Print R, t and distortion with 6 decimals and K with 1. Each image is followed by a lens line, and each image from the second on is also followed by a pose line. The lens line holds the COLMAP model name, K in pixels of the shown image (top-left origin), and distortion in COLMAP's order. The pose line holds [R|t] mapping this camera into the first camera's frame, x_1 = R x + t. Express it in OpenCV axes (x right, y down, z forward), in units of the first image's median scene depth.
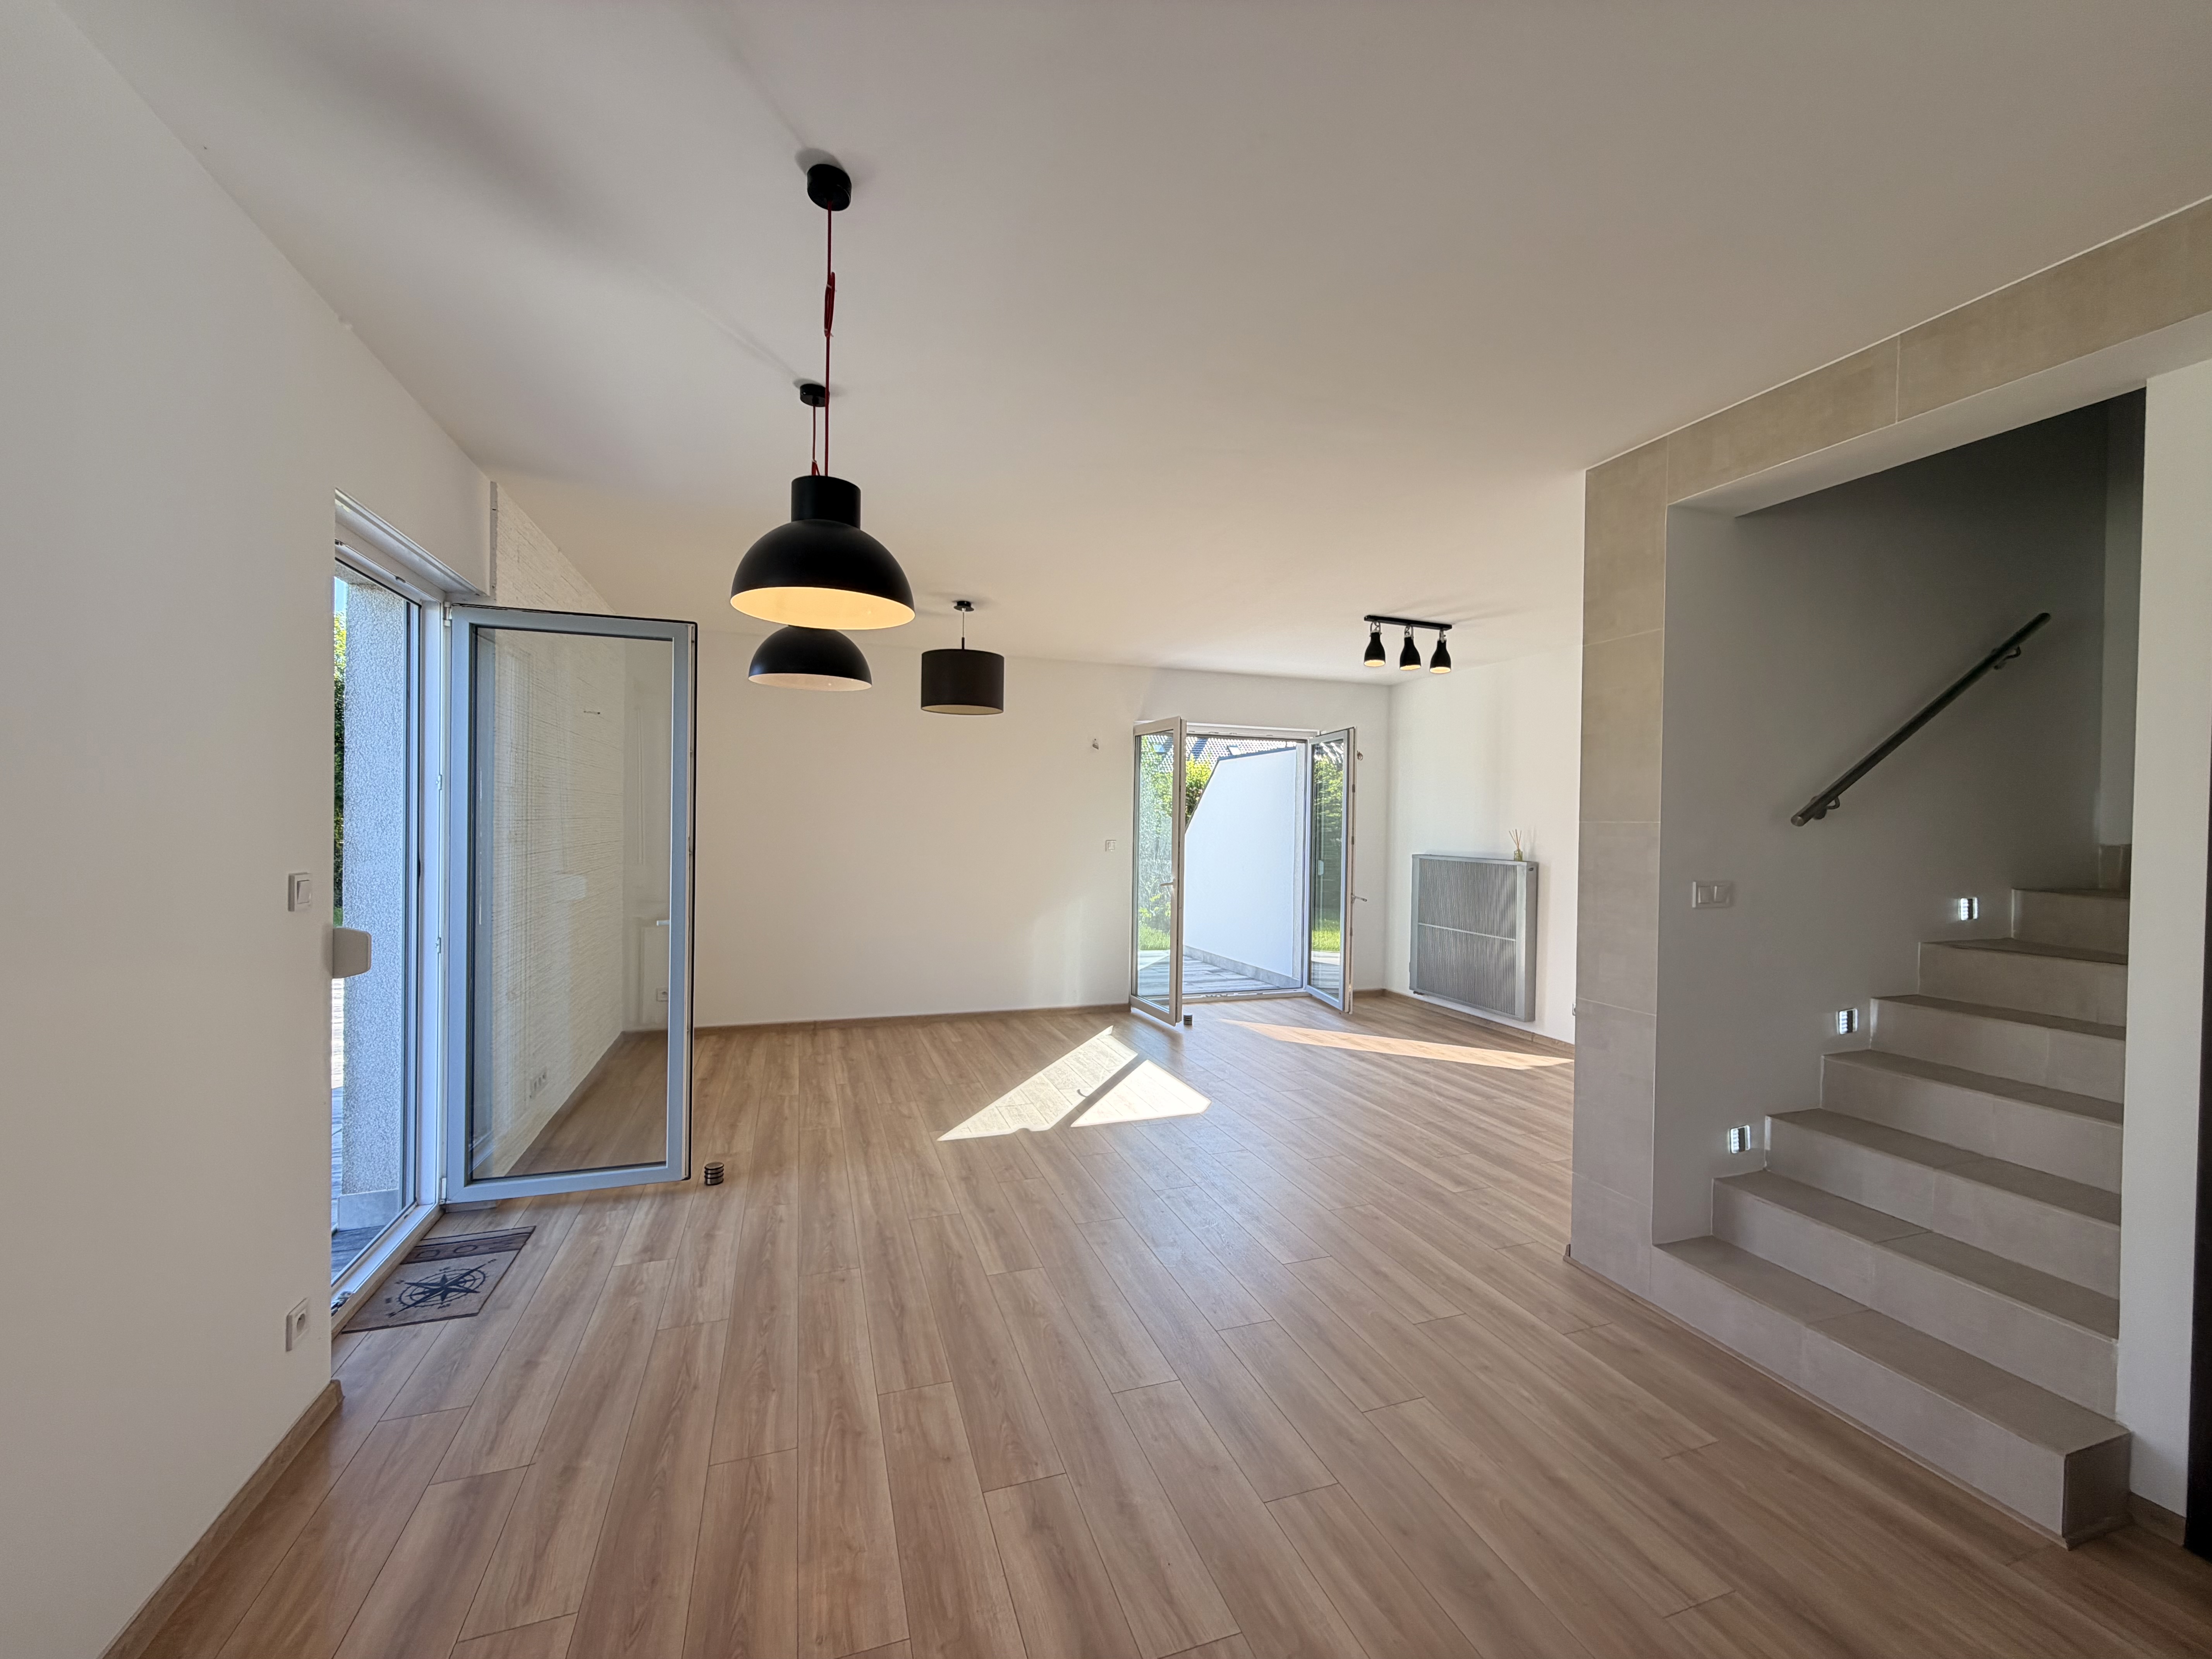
lens RADIAL K [[877.0, 0, 1099.6], [0, 877.0, 832.2], [0, 0, 1]] dist [-0.001655, -0.000106]
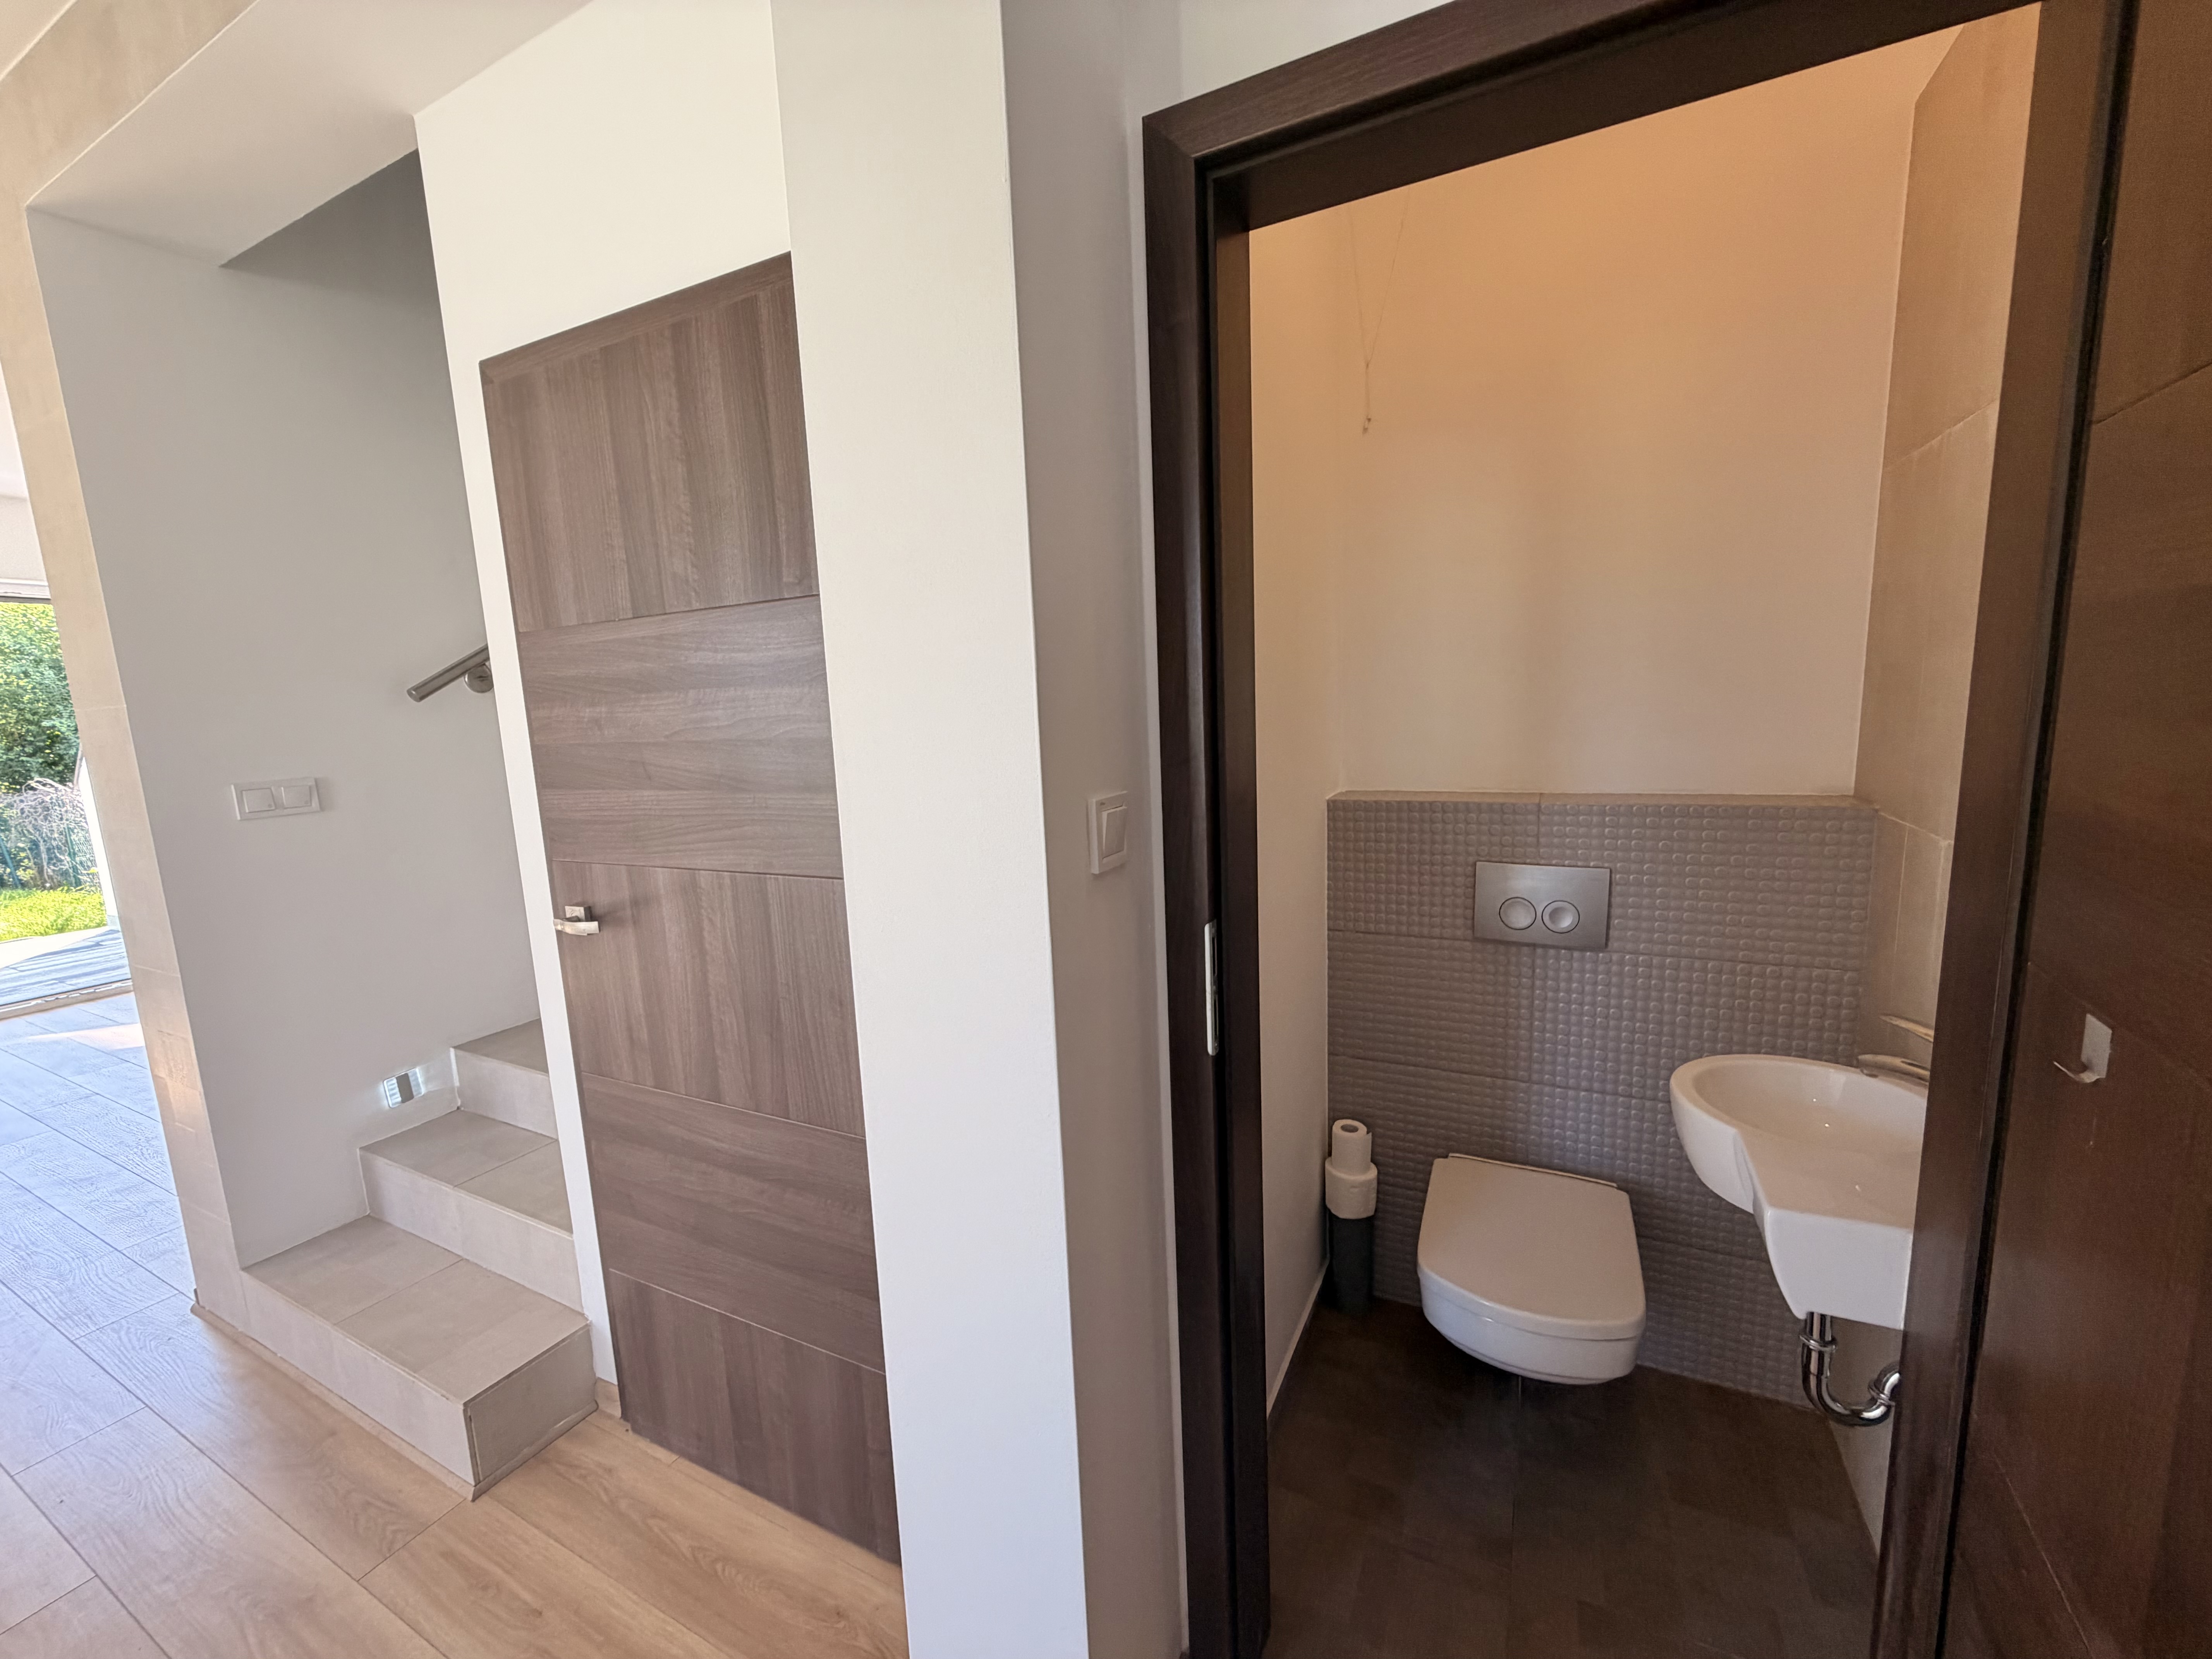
lens RADIAL K [[877.0, 0, 1099.6], [0, 877.0, 832.2], [0, 0, 1]] dist [-0.001655, -0.000106]
pose [[0.714166, -0.148493, 0.684044, 0.434933], [0.060690, 0.986695, 0.150831, 0.018244], [-0.697340, -0.066204, 0.713676, -0.019680]]
